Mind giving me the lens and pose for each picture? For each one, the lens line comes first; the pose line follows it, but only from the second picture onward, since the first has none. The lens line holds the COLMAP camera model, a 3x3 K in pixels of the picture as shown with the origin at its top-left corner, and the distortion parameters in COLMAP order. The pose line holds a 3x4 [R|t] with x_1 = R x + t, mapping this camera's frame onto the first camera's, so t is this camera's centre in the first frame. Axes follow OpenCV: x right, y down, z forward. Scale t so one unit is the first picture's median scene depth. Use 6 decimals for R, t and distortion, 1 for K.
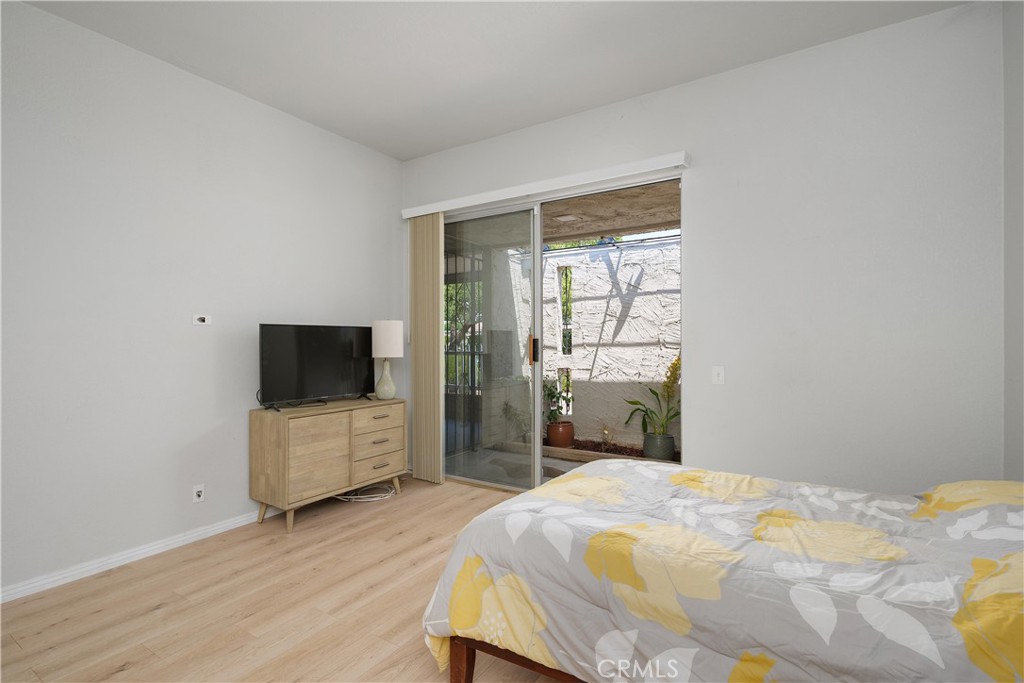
lens RADIAL K [[479.3, 0, 511.1], [0, 479.3, 340.0], [0, 0, 1]] dist [0.001304, 0.002052]
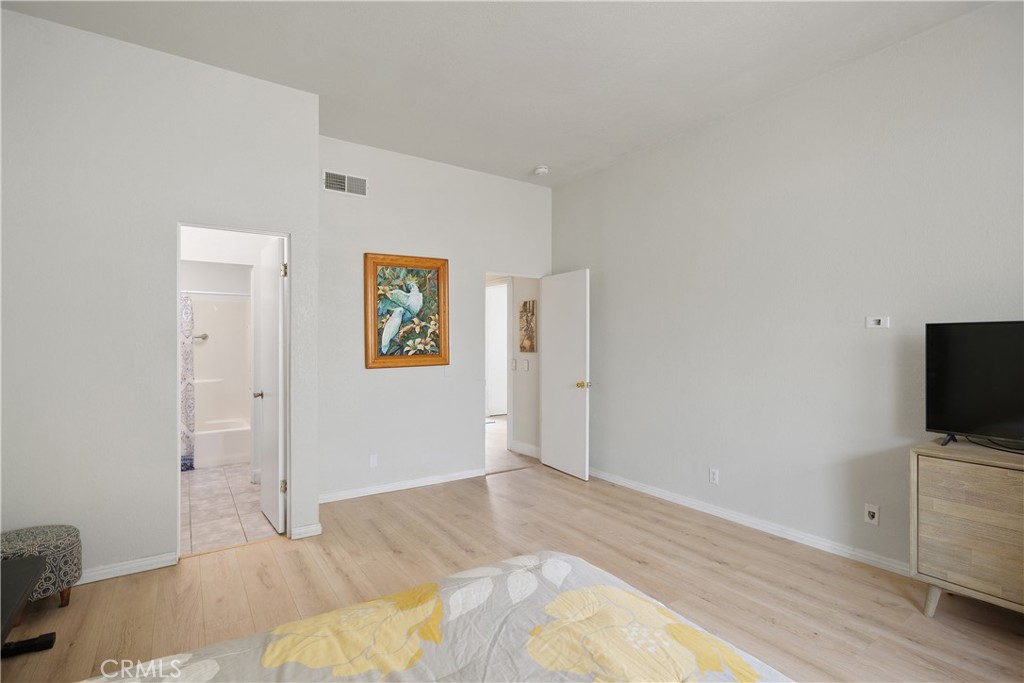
lens RADIAL K [[479.3, 0, 511.4], [0, 479.3, 341.3], [0, 0, 1]] dist [0.001304, 0.002052]
pose [[-0.386709, -0.002042, -0.922200, 0.677779], [0.006337, 0.999968, -0.004871, -0.009369], [0.922180, -0.007727, -0.386684, 1.097288]]
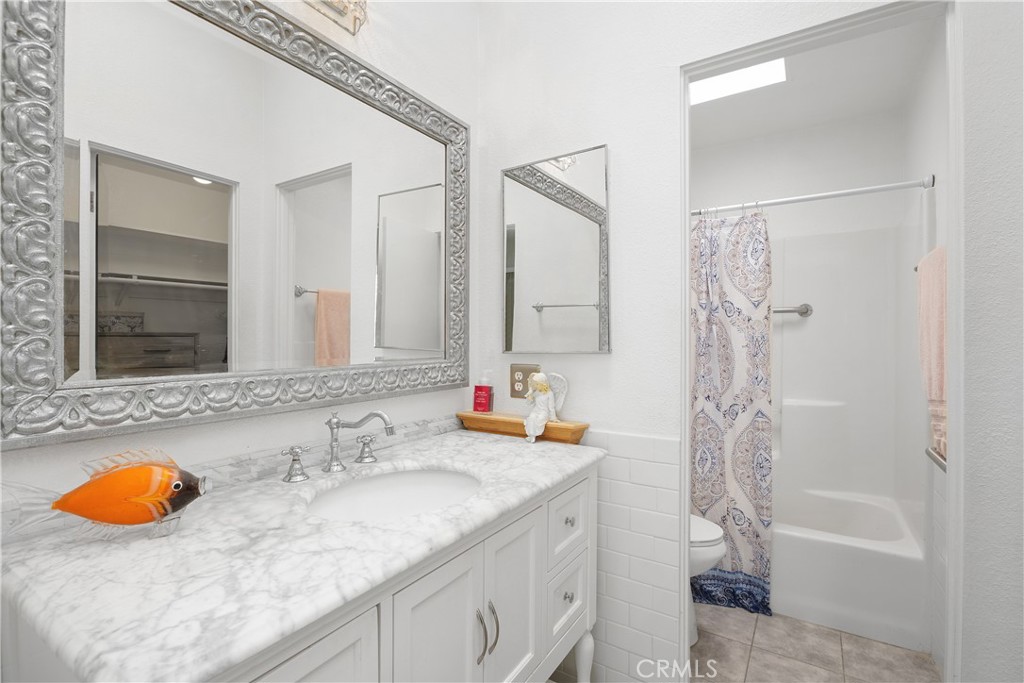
lens RADIAL K [[479.3, 0, 515.2], [0, 479.3, 341.0], [0, 0, 1]] dist [0.001304, 0.002052]
pose [[-0.999932, -0.000448, -0.011611, -0.354112], [-0.000387, 0.999986, -0.005209, 0.030462], [0.011613, -0.005204, -0.999919, -0.263834]]
